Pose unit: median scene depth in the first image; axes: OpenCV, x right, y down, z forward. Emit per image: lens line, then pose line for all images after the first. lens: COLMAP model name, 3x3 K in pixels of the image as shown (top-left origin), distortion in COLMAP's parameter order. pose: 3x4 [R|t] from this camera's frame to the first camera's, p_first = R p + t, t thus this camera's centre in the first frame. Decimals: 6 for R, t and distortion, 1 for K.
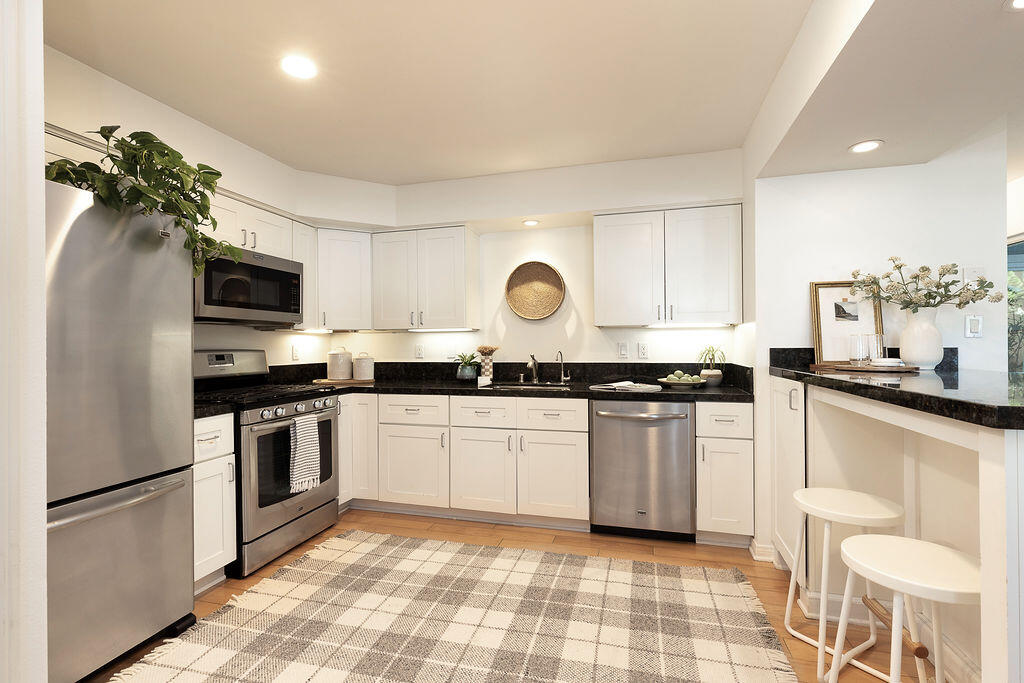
lens RADIAL K [[469.0, 0, 510.6], [0, 469.0, 342.6], [0, 0, 1]] dist [0.001296, 0.000304]
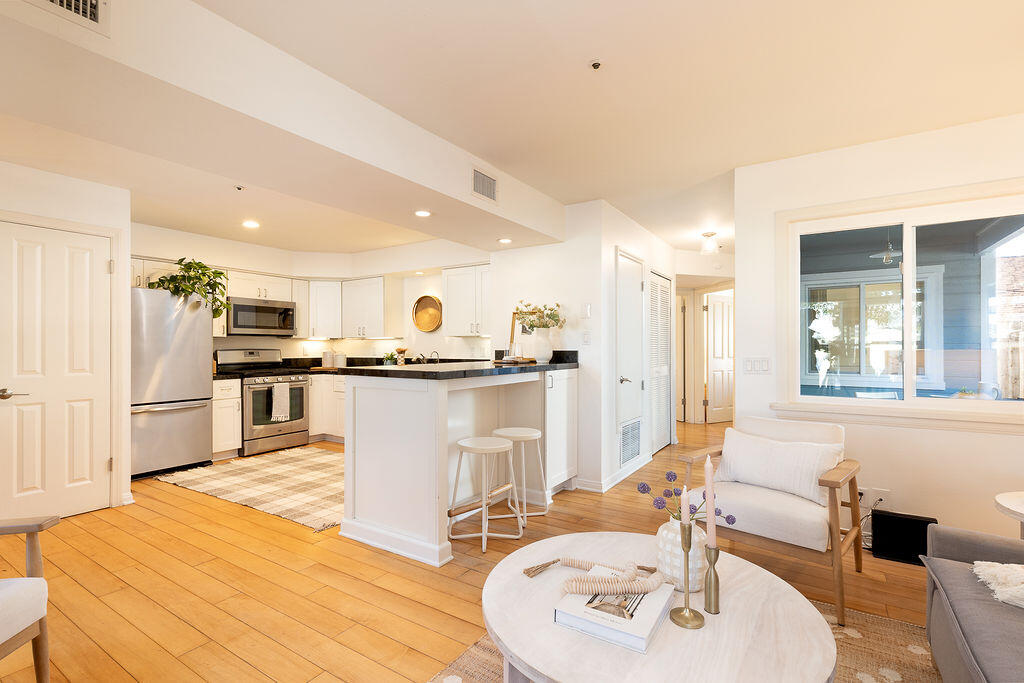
lens RADIAL K [[469.0, 0, 516.9], [0, 469.0, 344.7], [0, 0, 1]] dist [0.001296, 0.000304]
pose [[0.955418, 0.002689, -0.295244, 0.940727], [-0.002291, 0.999996, 0.001692, -0.009628], [0.295248, -0.000940, 0.955420, -0.507143]]
